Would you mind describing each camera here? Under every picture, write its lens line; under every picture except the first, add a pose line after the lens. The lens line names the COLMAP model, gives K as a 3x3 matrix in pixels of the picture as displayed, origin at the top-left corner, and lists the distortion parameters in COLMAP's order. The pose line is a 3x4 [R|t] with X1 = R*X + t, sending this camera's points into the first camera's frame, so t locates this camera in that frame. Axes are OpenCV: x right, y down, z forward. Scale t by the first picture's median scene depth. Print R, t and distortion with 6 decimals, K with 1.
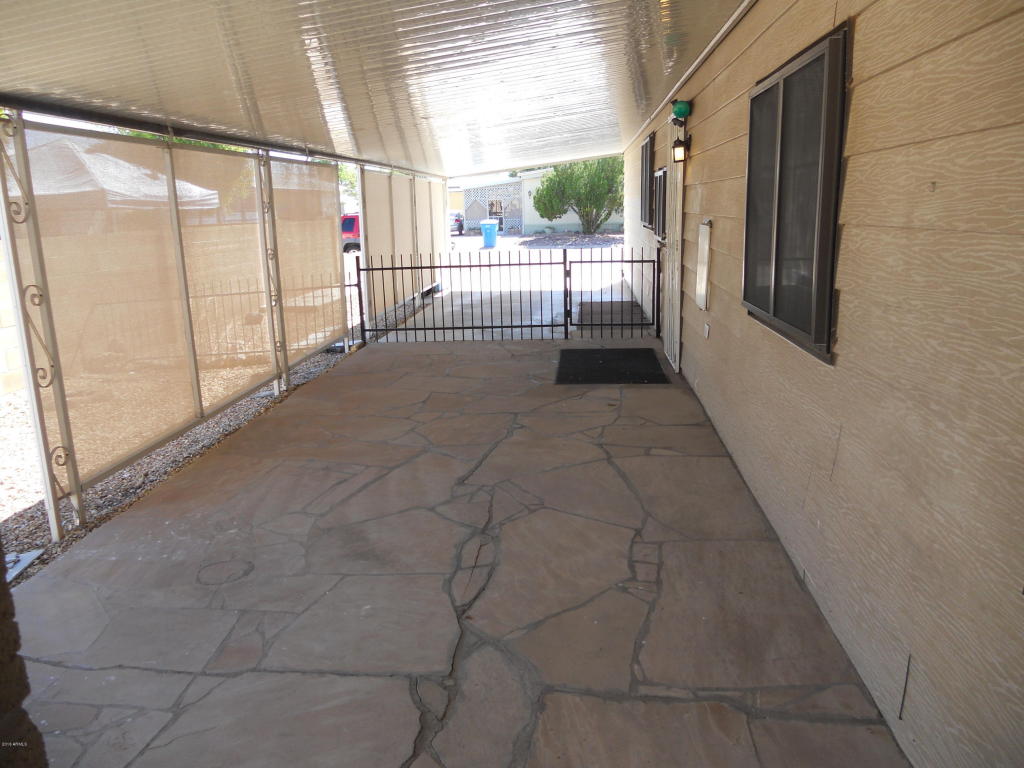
lens RADIAL K [[775.2, 0, 511.8], [0, 775.2, 386.1], [0, 0, 1]] dist [-0.061021, 0.028612]
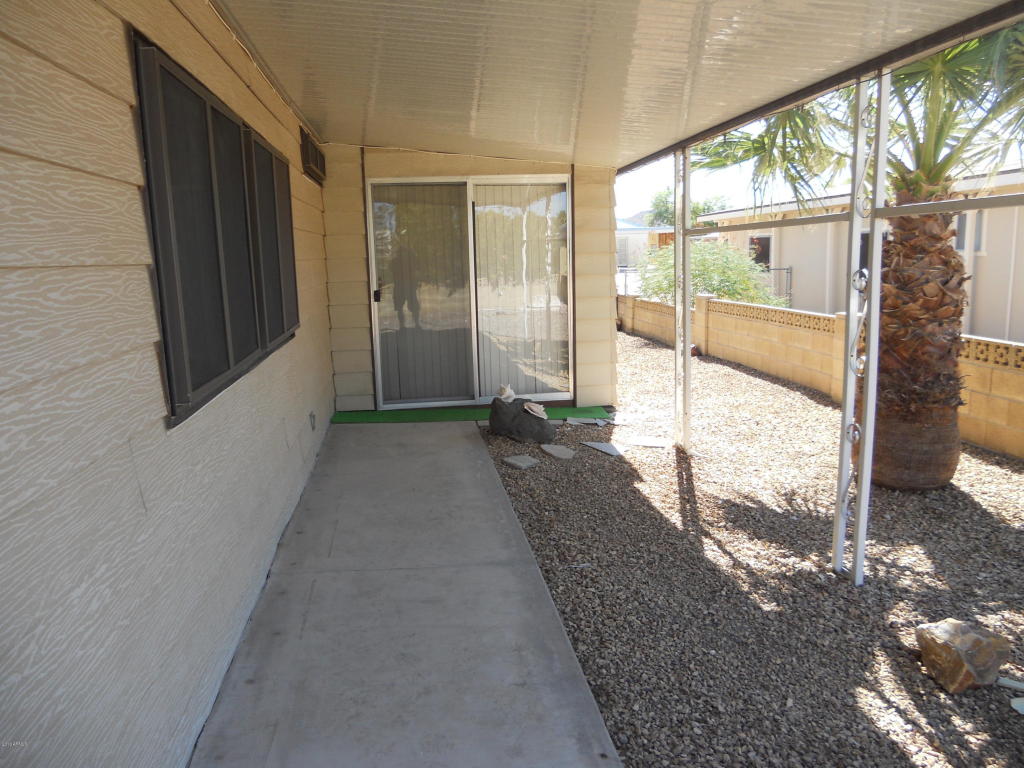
lens RADIAL K [[775.2, 0, 511.6], [0, 775.2, 386.5], [0, 0, 1]] dist [-0.061021, 0.028612]
pose [[-0.972899, 0.098740, -0.209089, 0.272242], [0.011608, 0.923959, 0.382315, -0.550034], [0.230940, 0.369527, -0.900065, 2.029509]]
